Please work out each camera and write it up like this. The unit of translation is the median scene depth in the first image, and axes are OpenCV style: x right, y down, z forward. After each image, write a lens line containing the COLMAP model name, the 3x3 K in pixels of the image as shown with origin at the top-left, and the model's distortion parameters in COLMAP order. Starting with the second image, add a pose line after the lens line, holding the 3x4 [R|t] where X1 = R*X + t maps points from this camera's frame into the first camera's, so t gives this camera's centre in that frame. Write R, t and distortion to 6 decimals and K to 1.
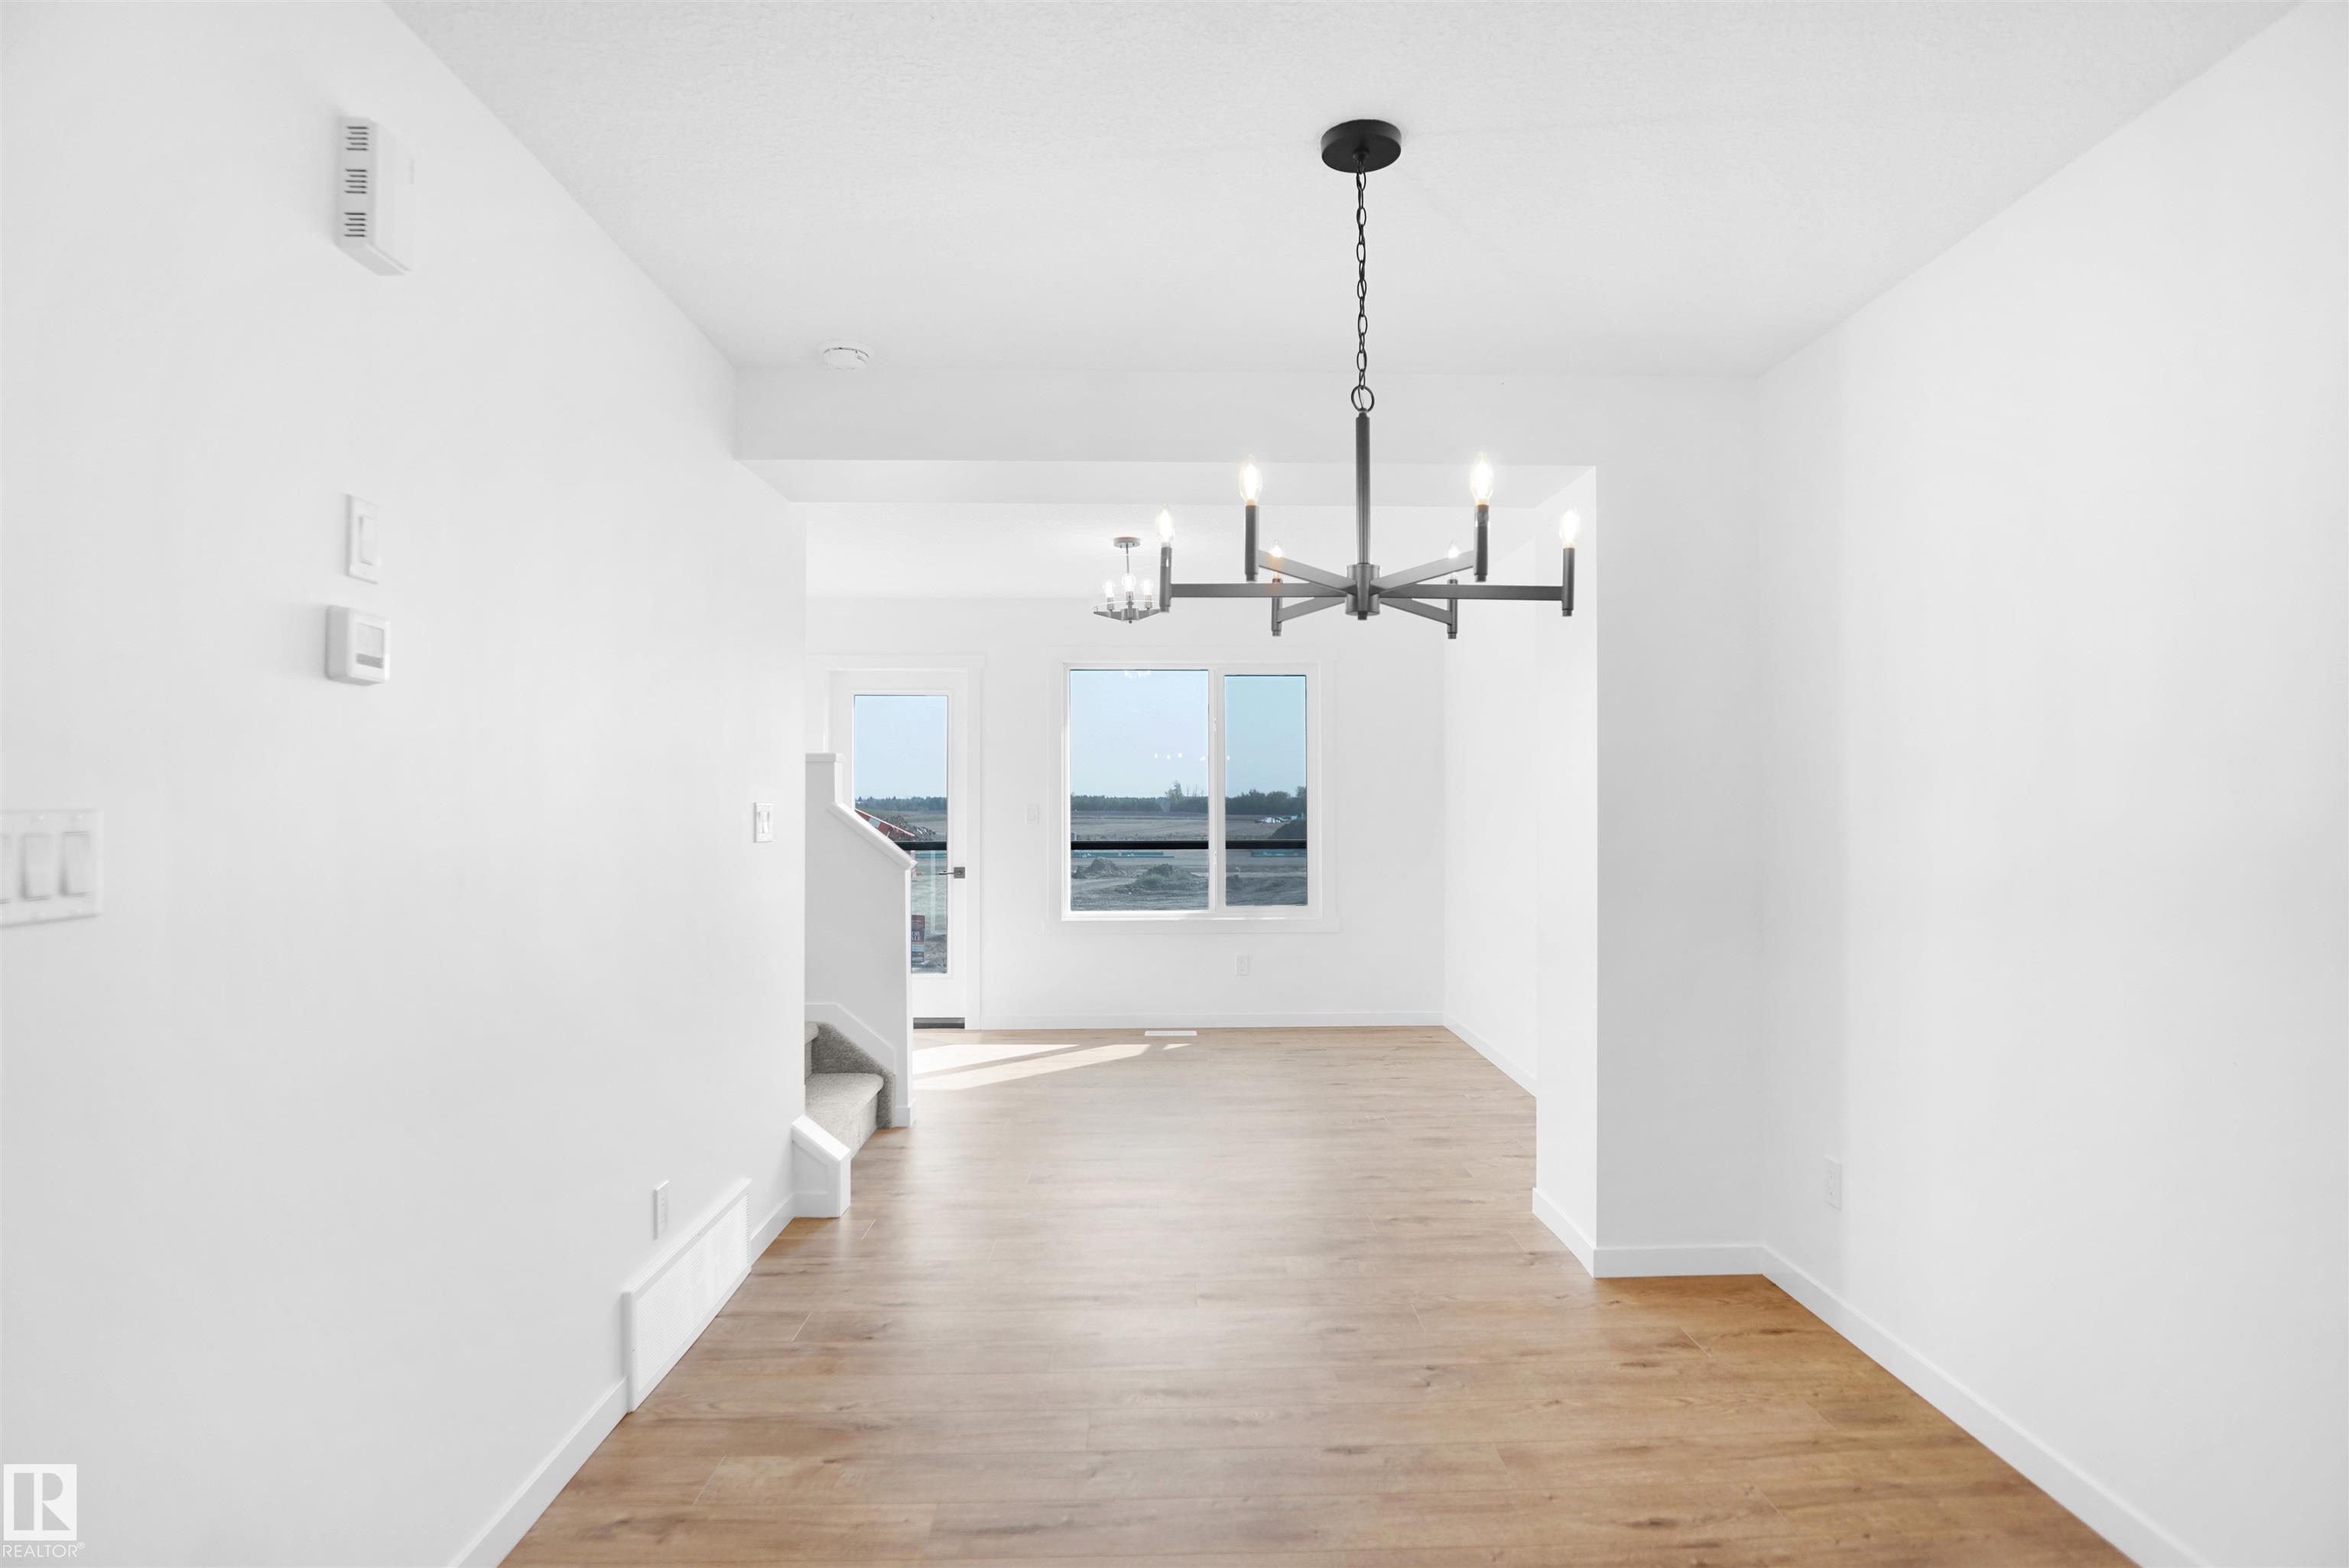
lens RADIAL K [[1273.7, 0, 1205.2], [0, 1273.7, 777.9], [0, 0, 1]] dist [-0.037499, 0.010022]
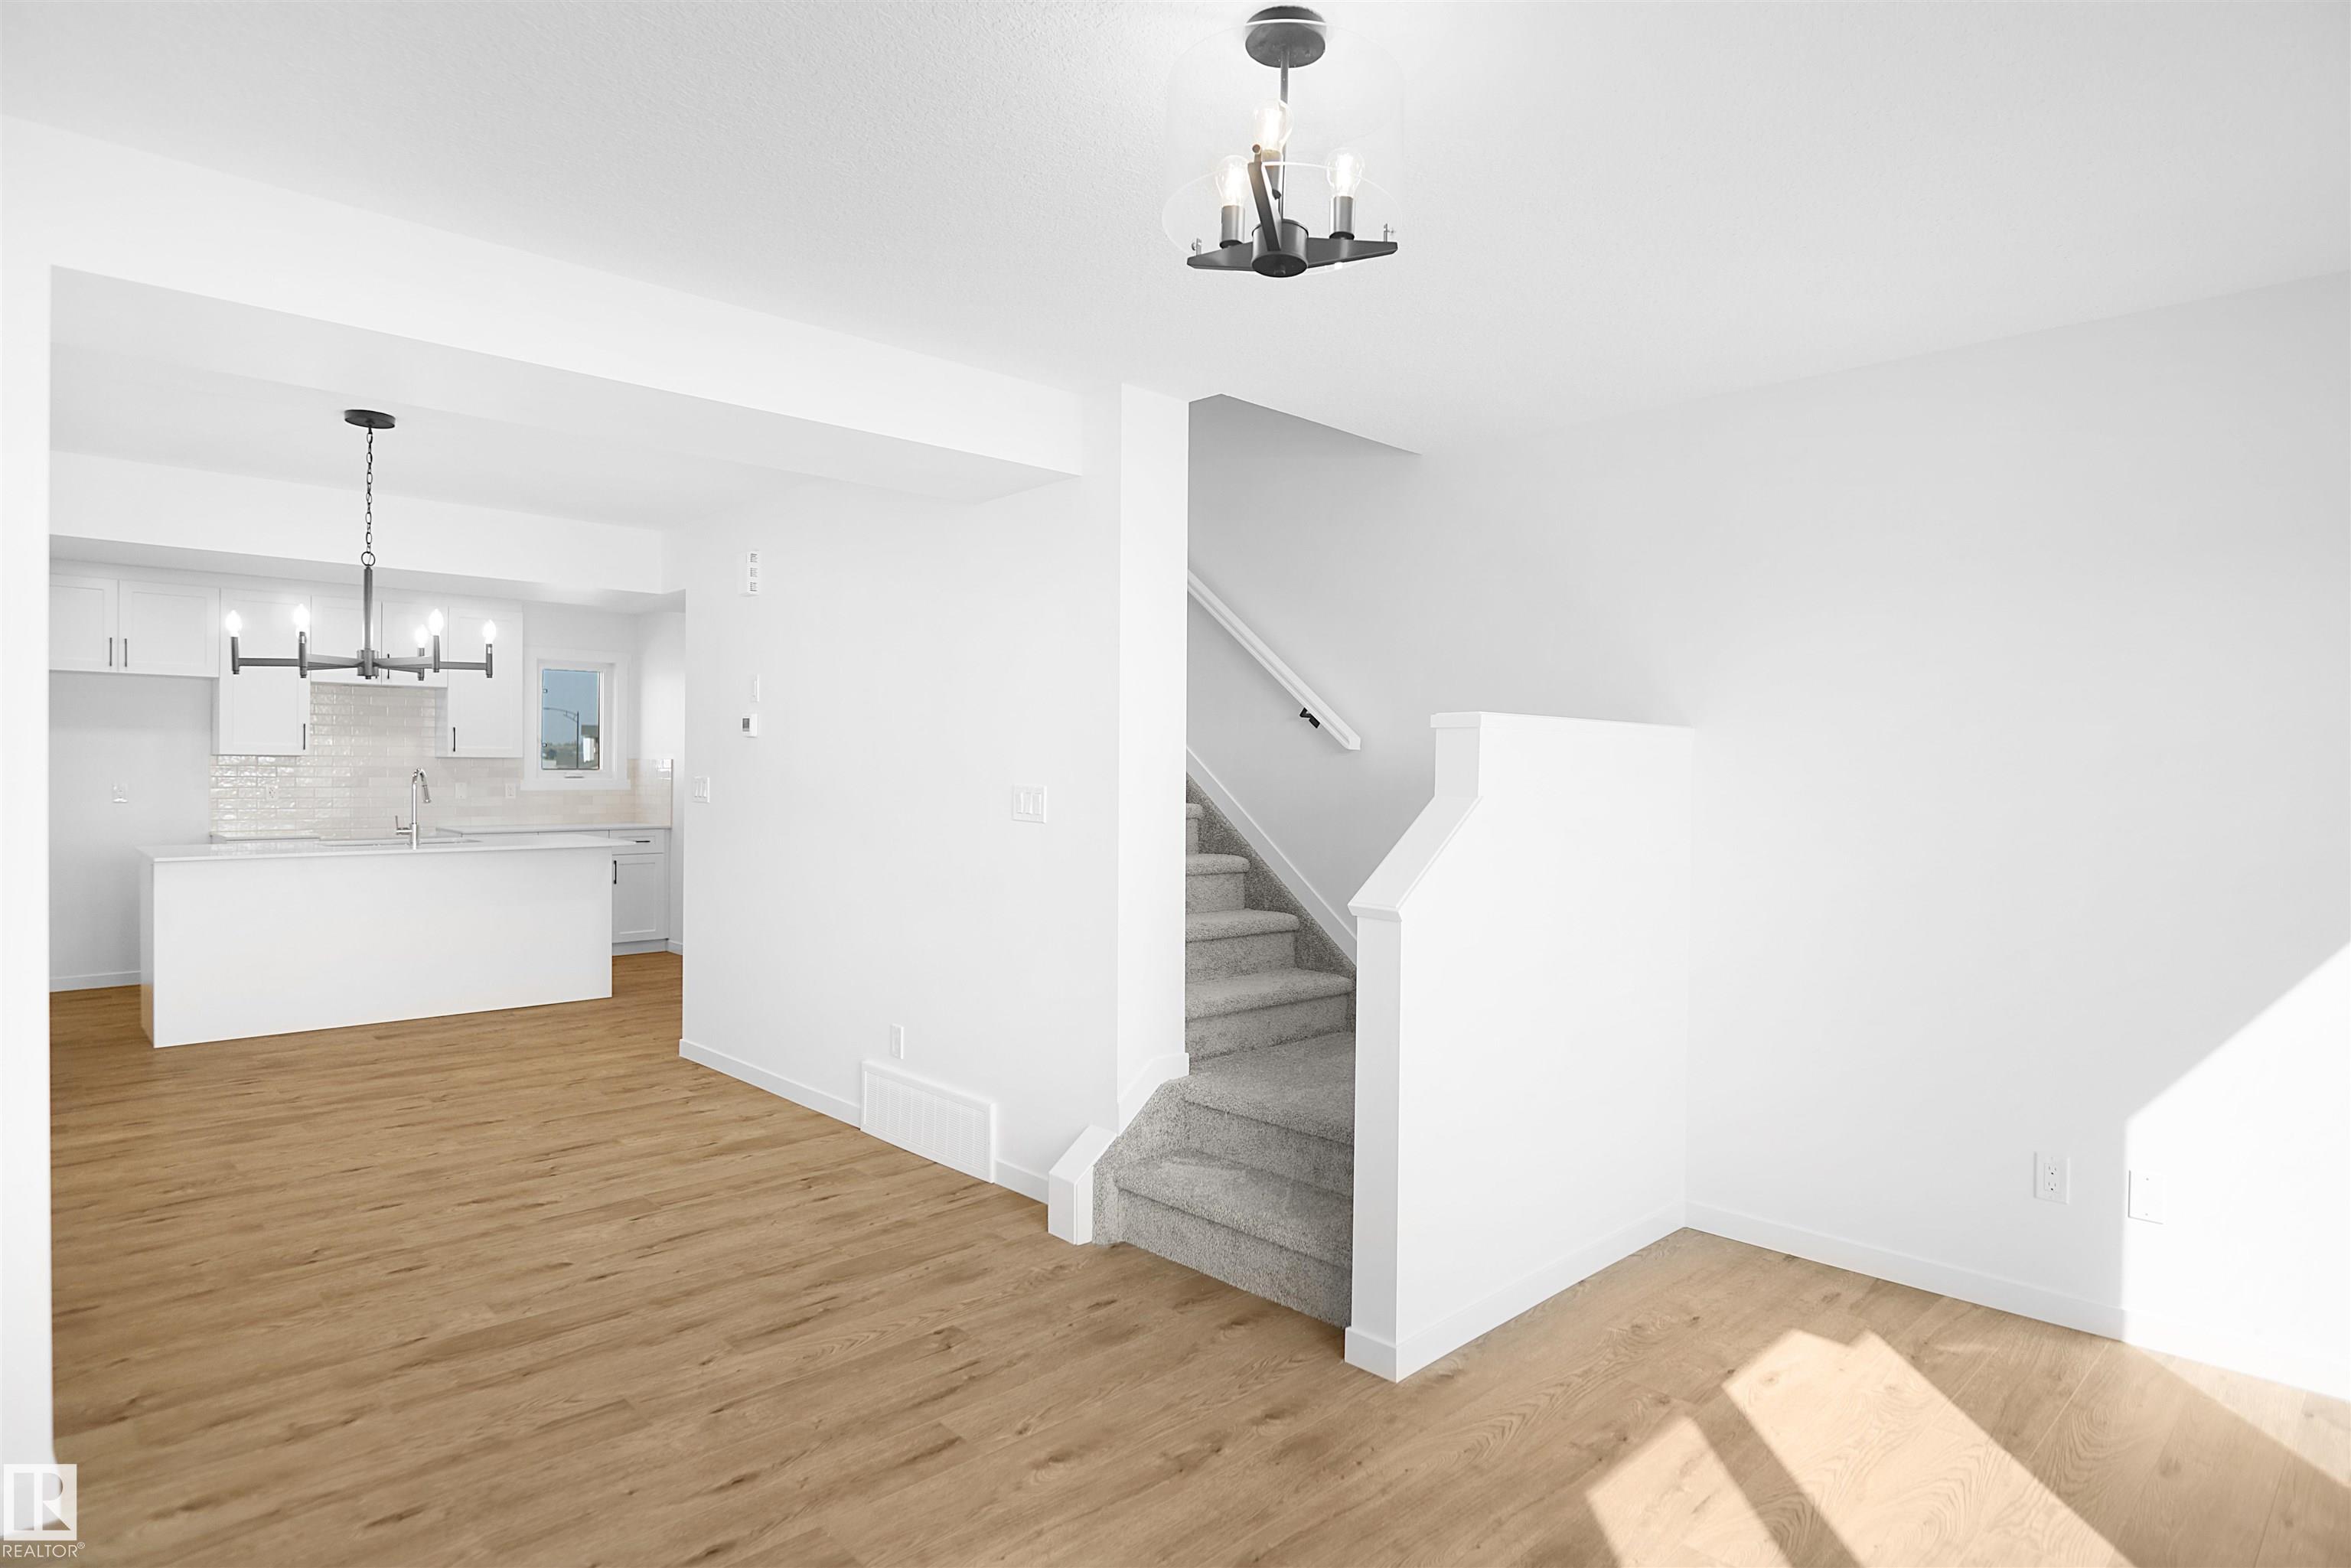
lens RADIAL K [[1274.9, 0, 1206.2], [0, 1274.9, 777.9], [0, 0, 1]] dist [-0.037499, 0.010022]
pose [[-0.735653, -0.001507, -0.677357, 0.202965], [0.002840, 0.999982, -0.005309, 0.014636], [0.677353, -0.005829, -0.735635, 1.387456]]
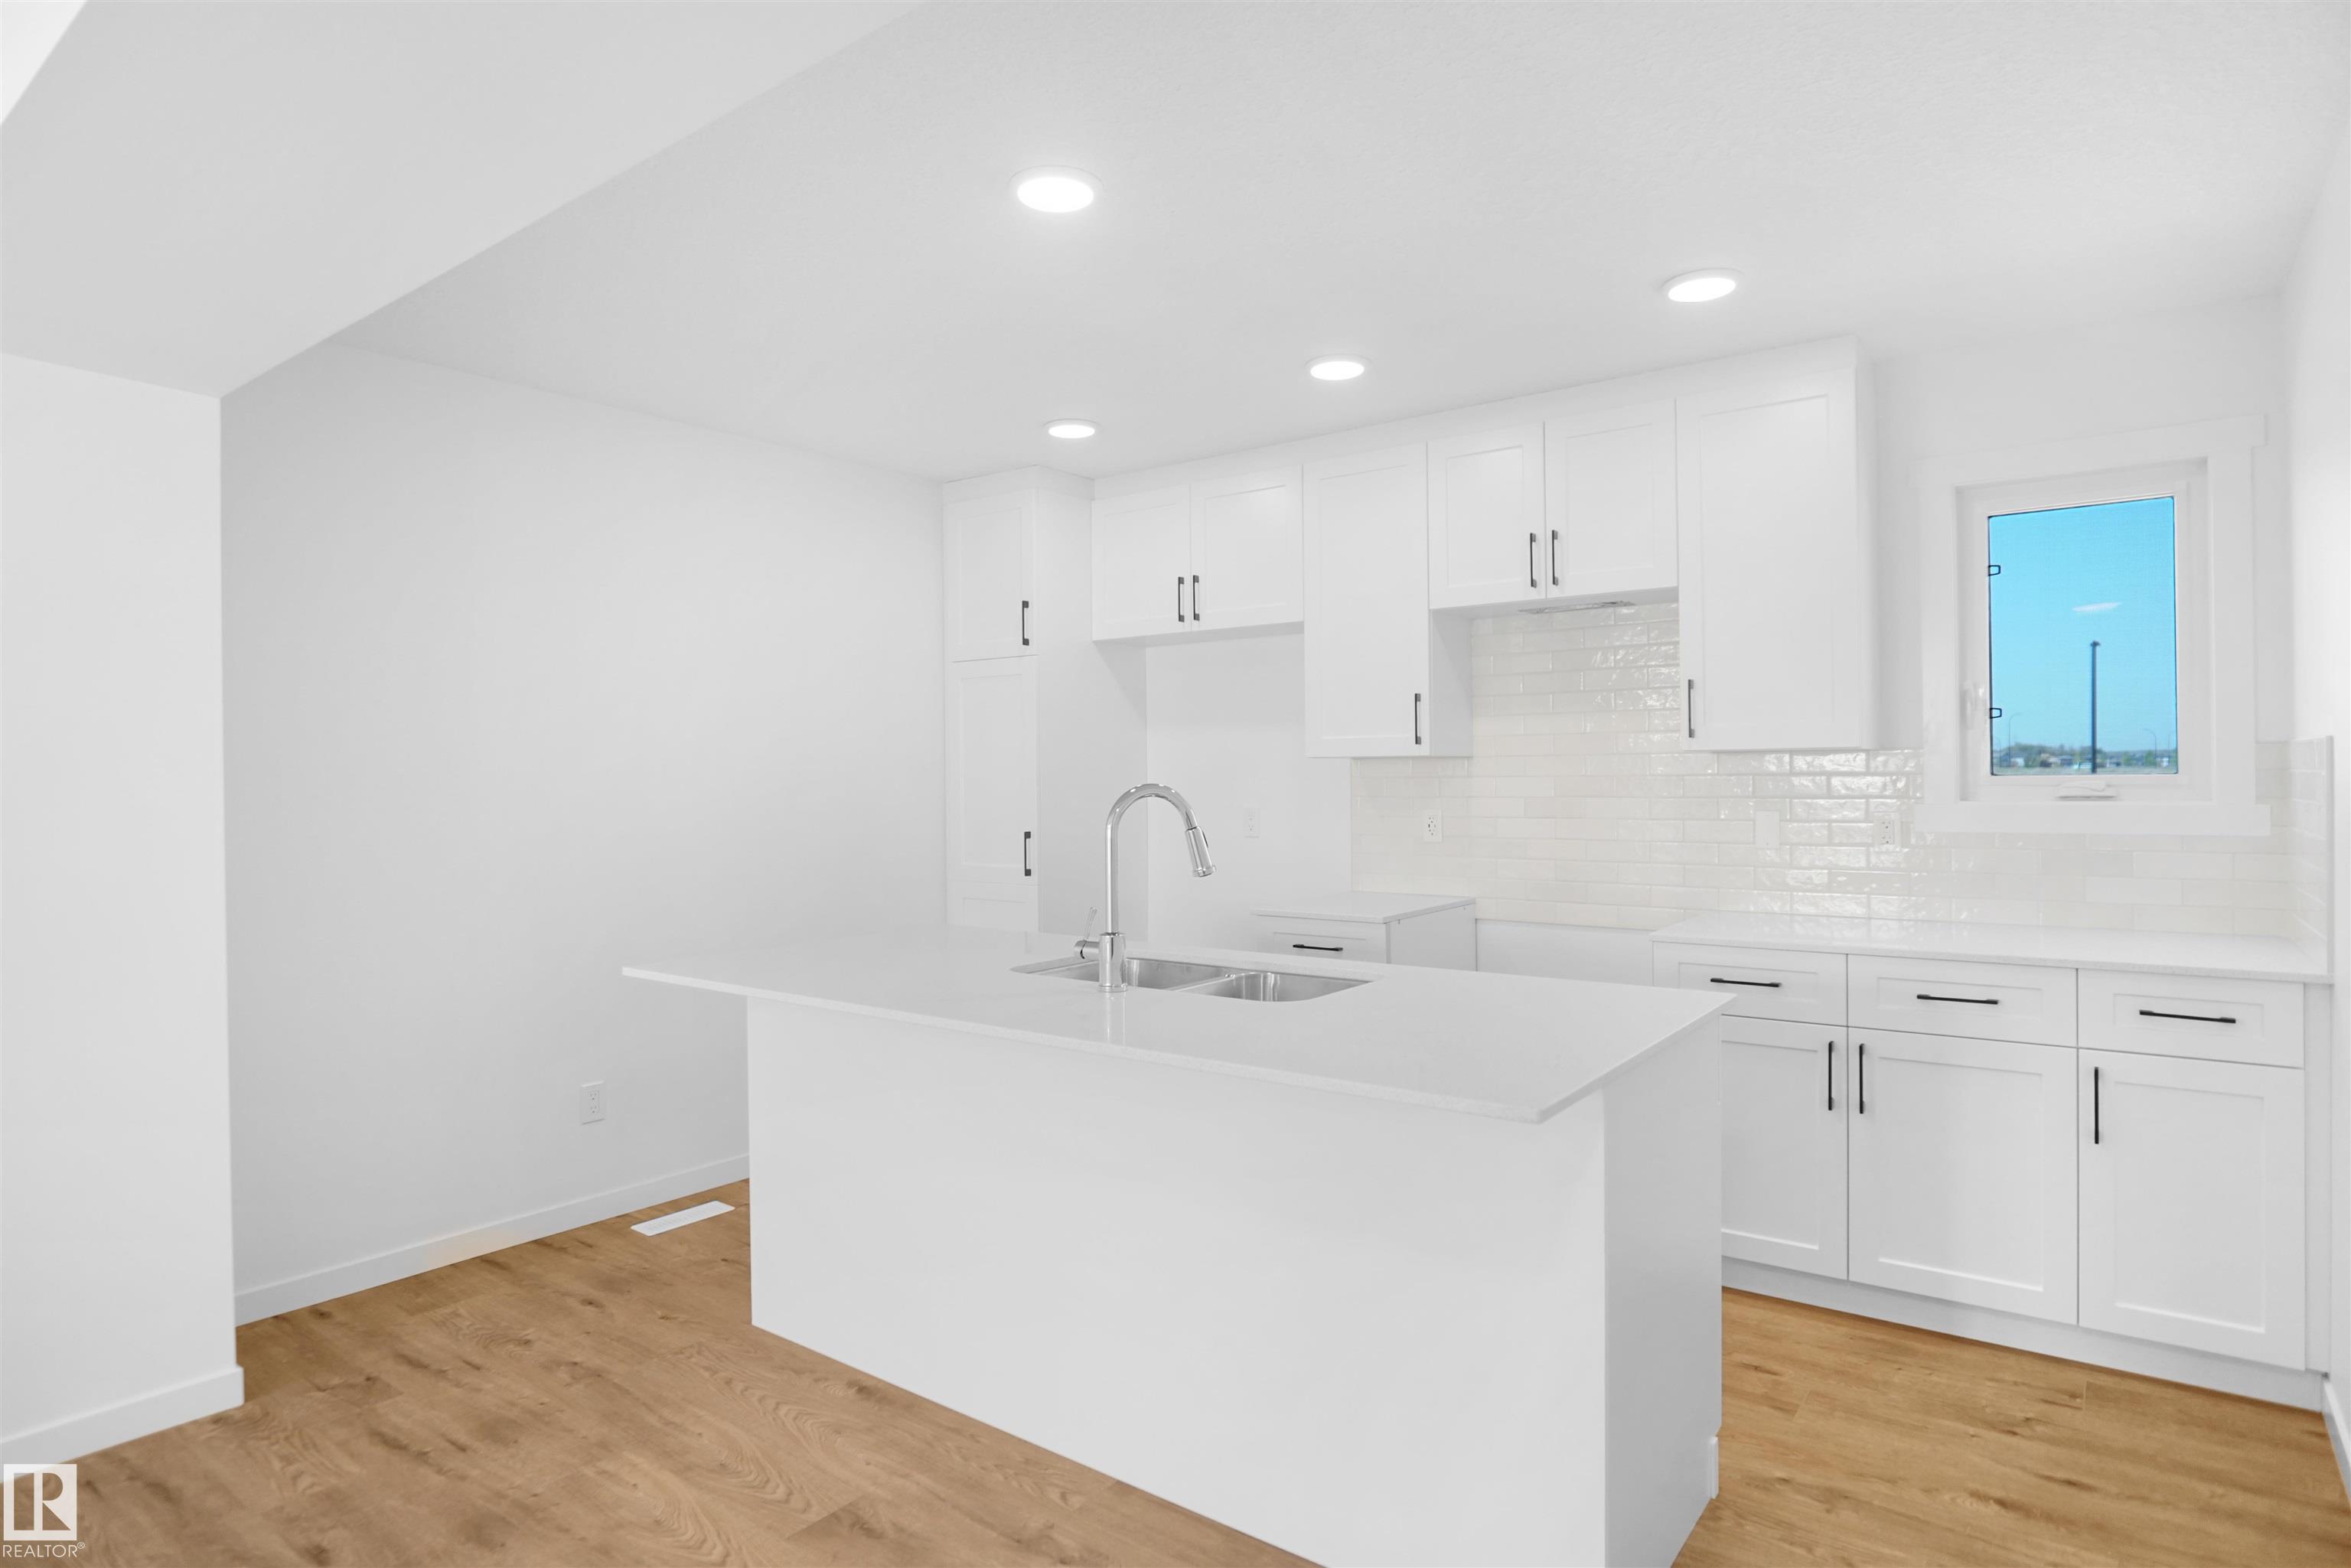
lens RADIAL K [[1275.2, 0, 1175.5], [0, 1275.2, 784.0], [0, 0, 1]] dist [-0.038254, 0.010100]
pose [[-0.778410, 0.003941, 0.627744, -0.401220], [-0.001135, 0.999970, -0.007686, -0.000430], [-0.627755, -0.006696, -0.778382, 0.229911]]
